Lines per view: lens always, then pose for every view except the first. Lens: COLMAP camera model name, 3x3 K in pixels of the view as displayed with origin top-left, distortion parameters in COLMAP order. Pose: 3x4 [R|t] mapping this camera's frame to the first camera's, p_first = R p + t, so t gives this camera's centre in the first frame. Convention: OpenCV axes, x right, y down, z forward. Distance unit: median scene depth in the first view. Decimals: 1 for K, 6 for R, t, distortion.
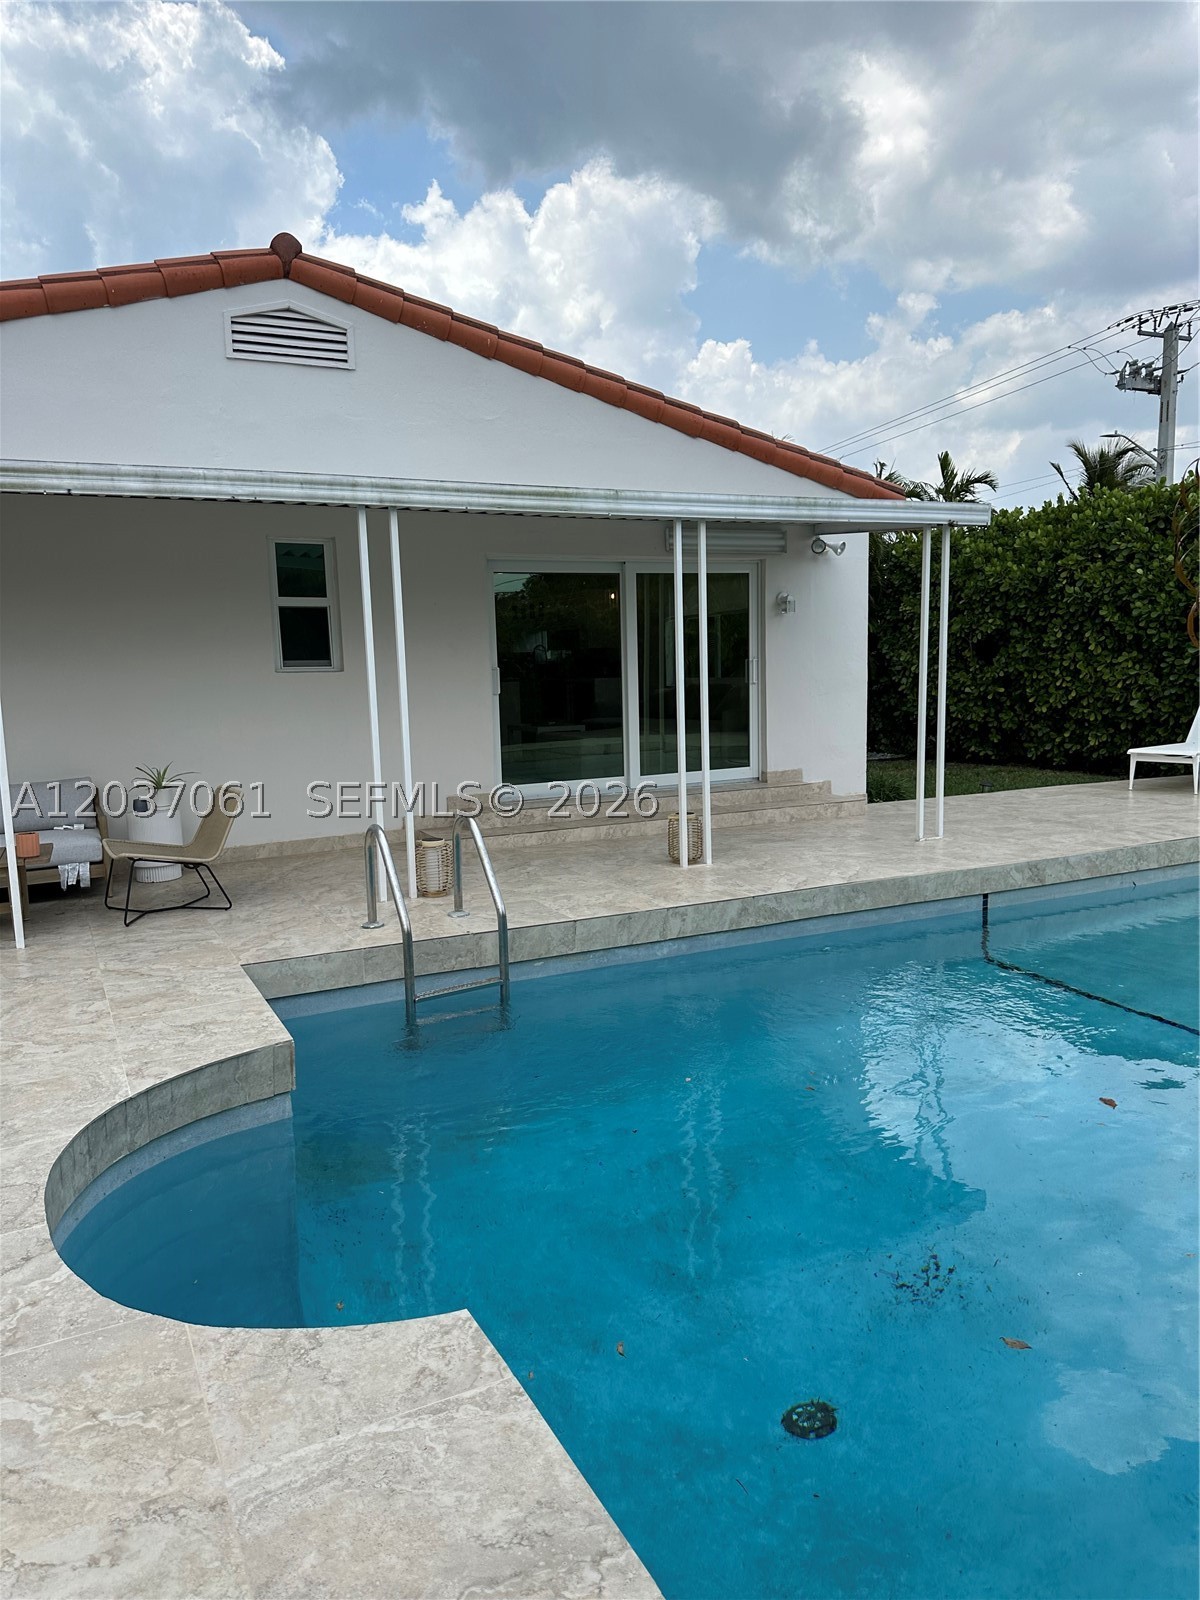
lens RADIAL K [[1117.7, 0, 588.0], [0, 1117.7, 802.9], [0, 0, 1]] dist [0.138239, -0.236262]
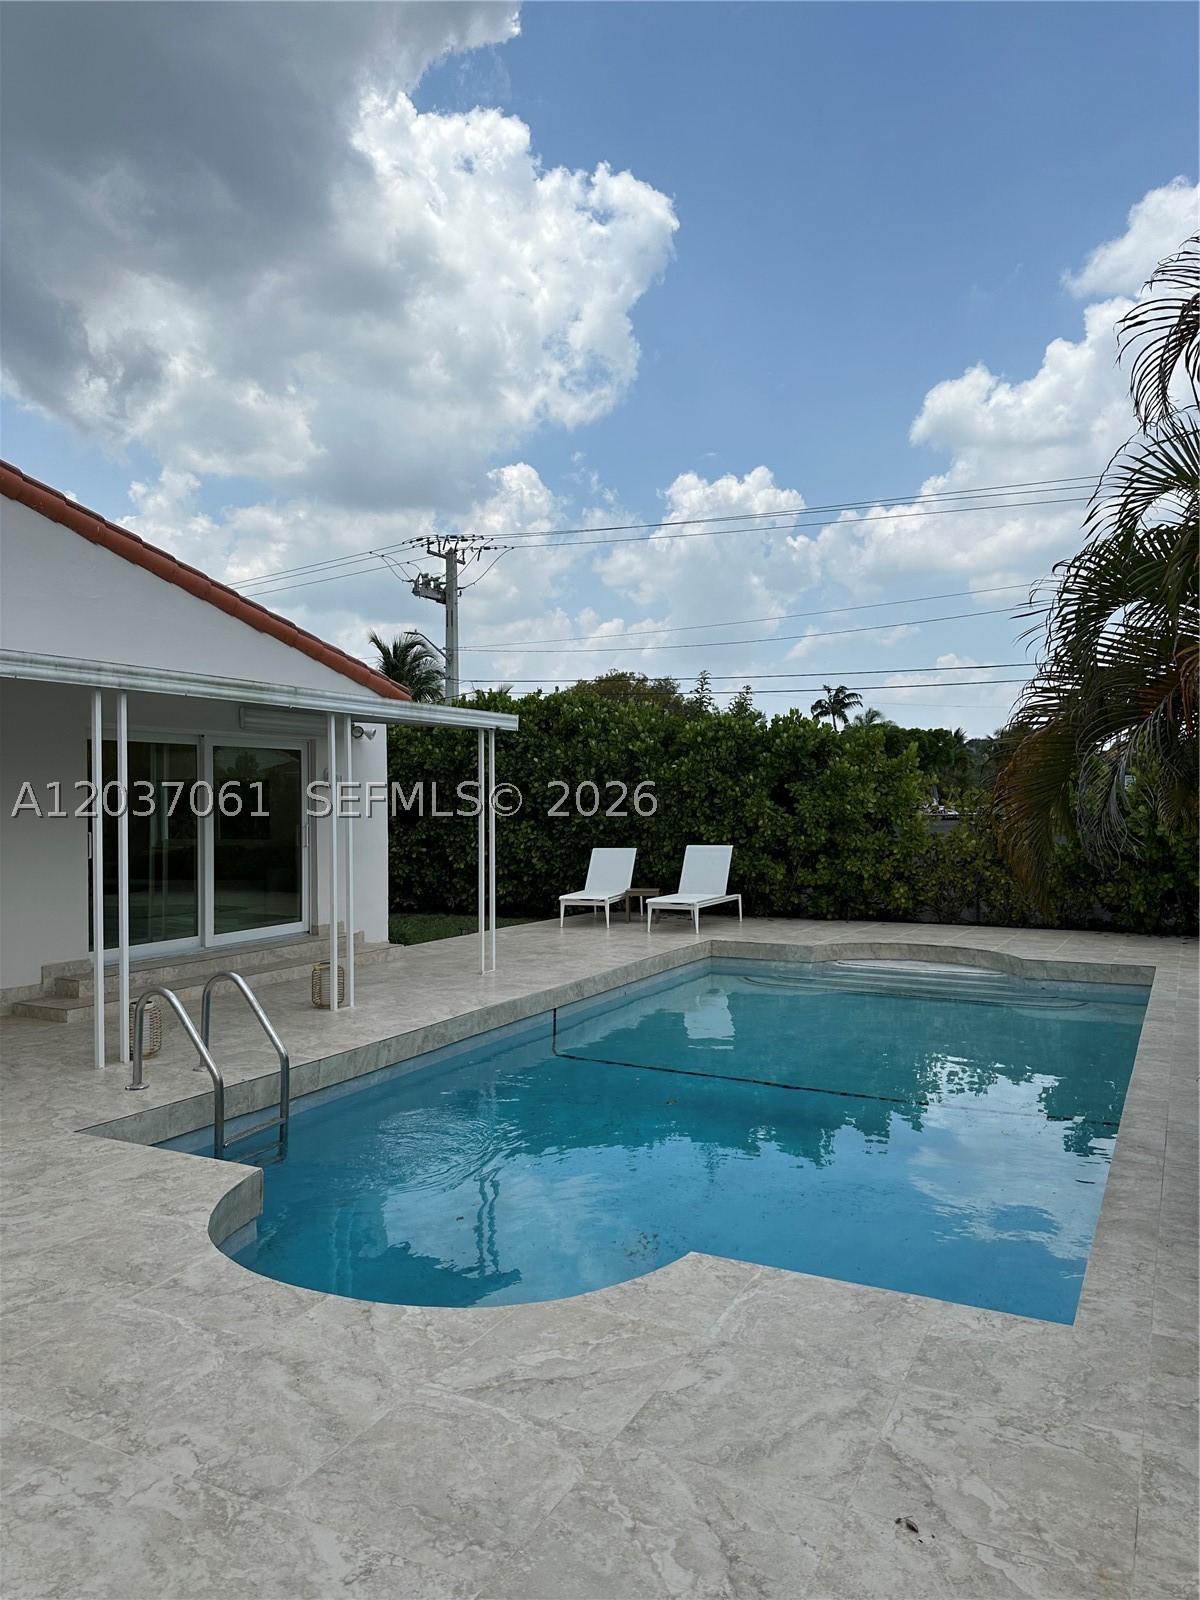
lens RADIAL K [[1117.7, 0, 588.0], [0, 1117.7, 802.9], [0, 0, 1]] dist [0.138239, -0.236262]
pose [[0.807481, 0.020132, 0.589550, -0.418733], [0.060259, 0.991374, -0.116387, -0.002741], [-0.586808, 0.129506, 0.799303, -0.101721]]
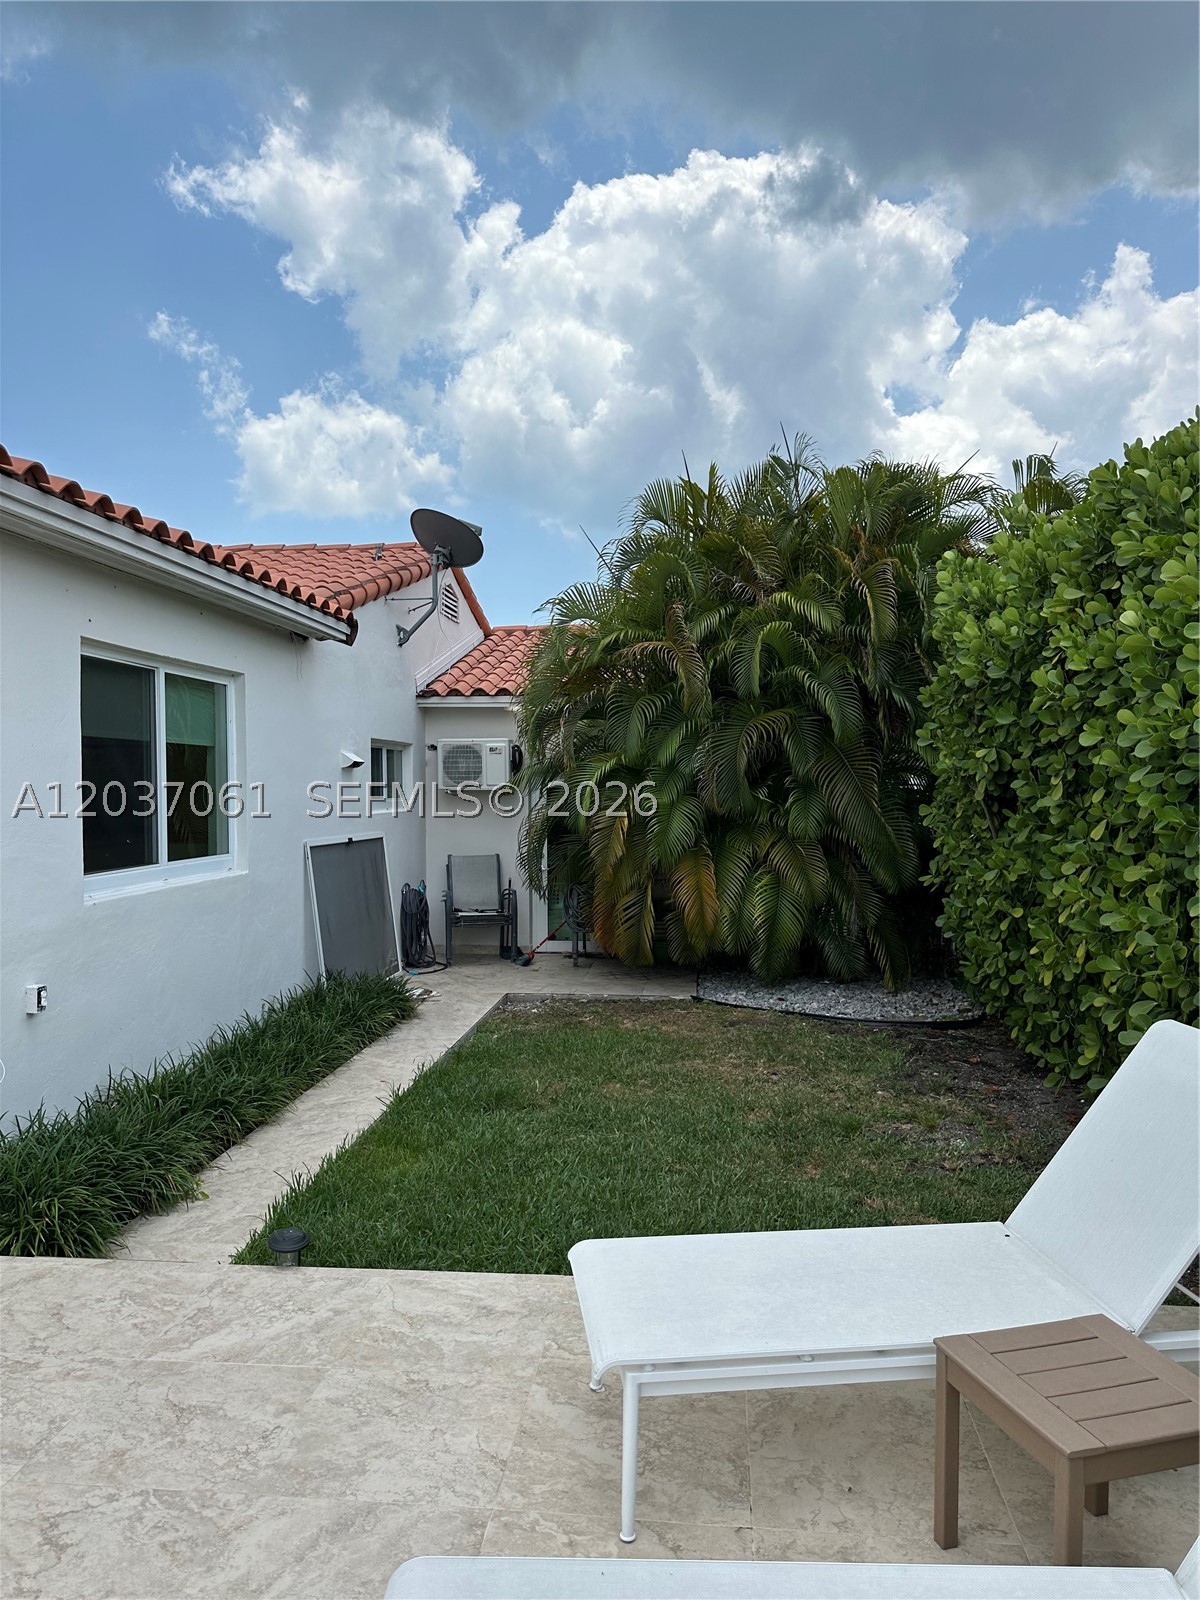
lens RADIAL K [[1117.7, 0, 588.0], [0, 1117.7, 802.9], [0, 0, 1]] dist [0.138239, -0.236262]
pose [[0.844336, 0.032234, -0.534844, 1.026239], [-0.081401, 0.994319, -0.068580, -0.211157], [0.529595, 0.101442, 0.842163, 1.192825]]
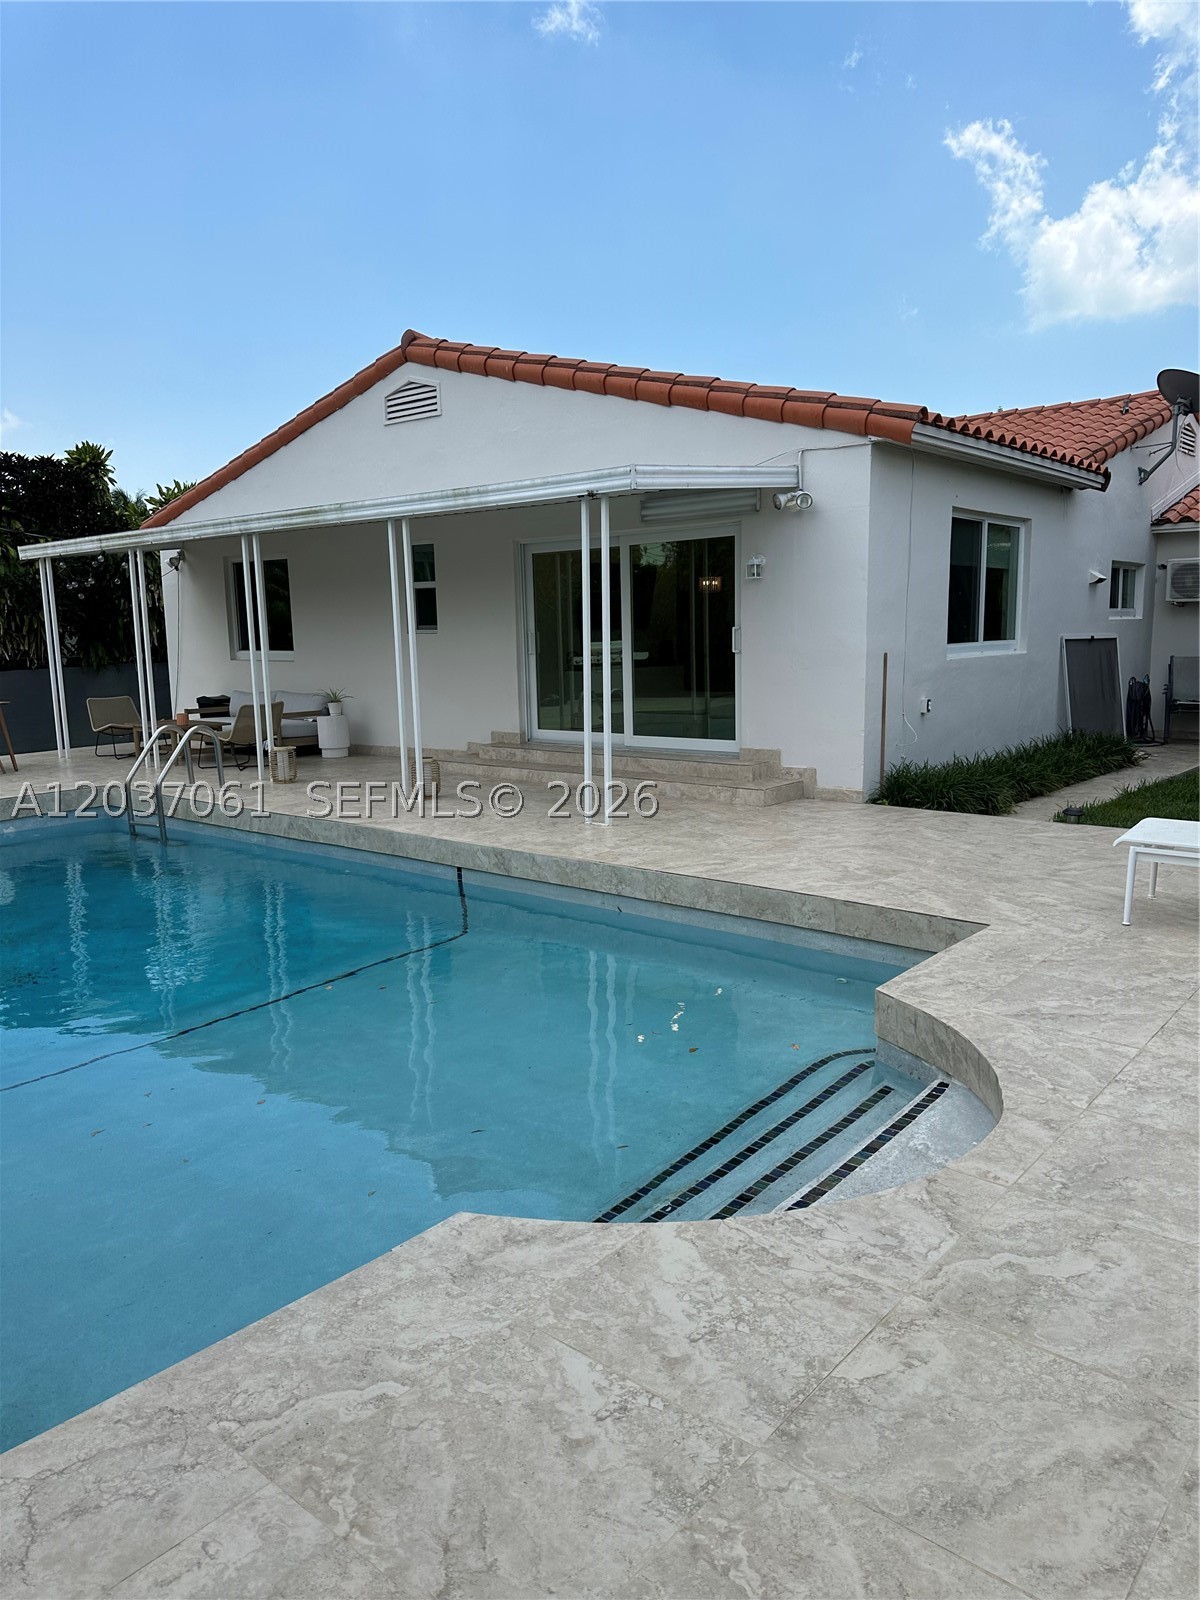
lens RADIAL K [[1116.1, 0, 609.7], [0, 1116.1, 806.3], [0, 0, 1]] dist [0.125633, -0.205304]
pose [[0.414033, 0.164700, -0.895238, 1.411455], [-0.104078, 0.985610, 0.133191, -0.135632], [0.904292, 0.038029, 0.425216, 0.732451]]
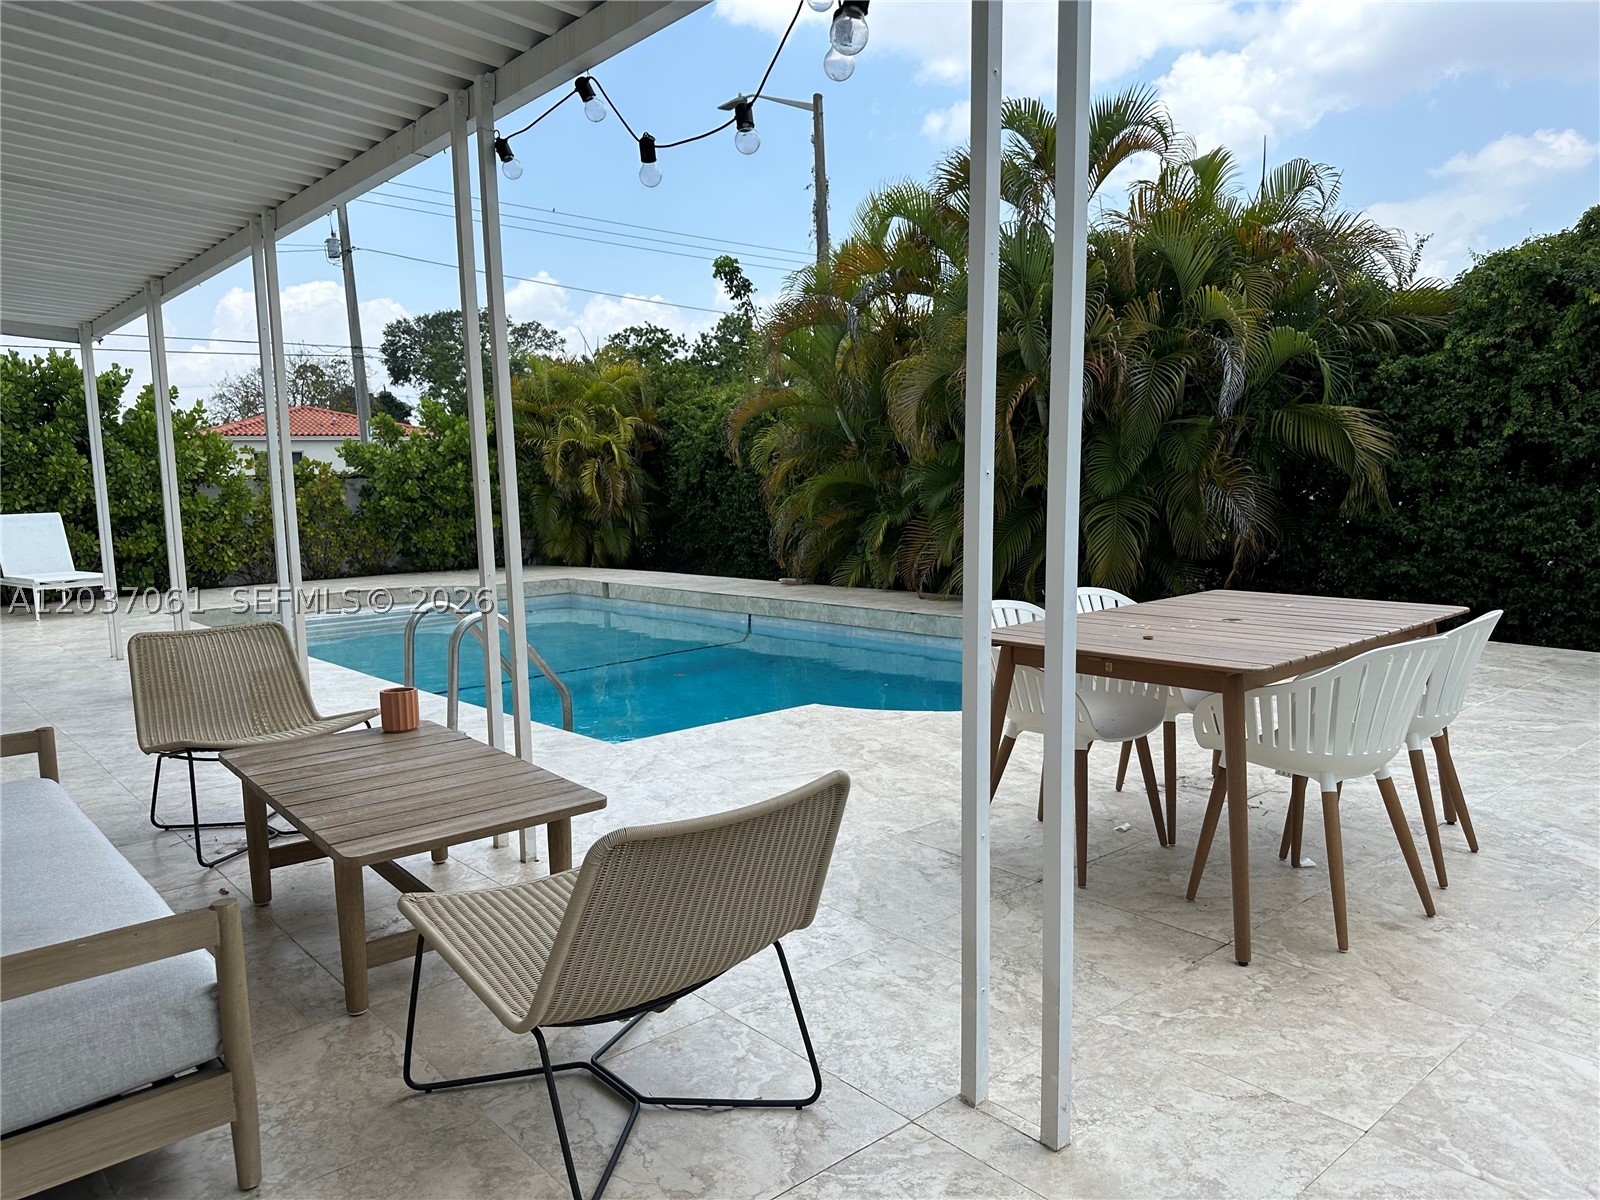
lens RADIAL K [[1117.7, 0, 802.3], [0, 1117.7, 609.6], [0, 0, 1]] dist [0.138239, -0.236262]
pose [[-0.269480, -0.077594, 0.959875, -0.964904], [0.150027, 0.981196, 0.121437, -0.046210], [-0.951248, 0.176732, -0.252772, 0.823034]]
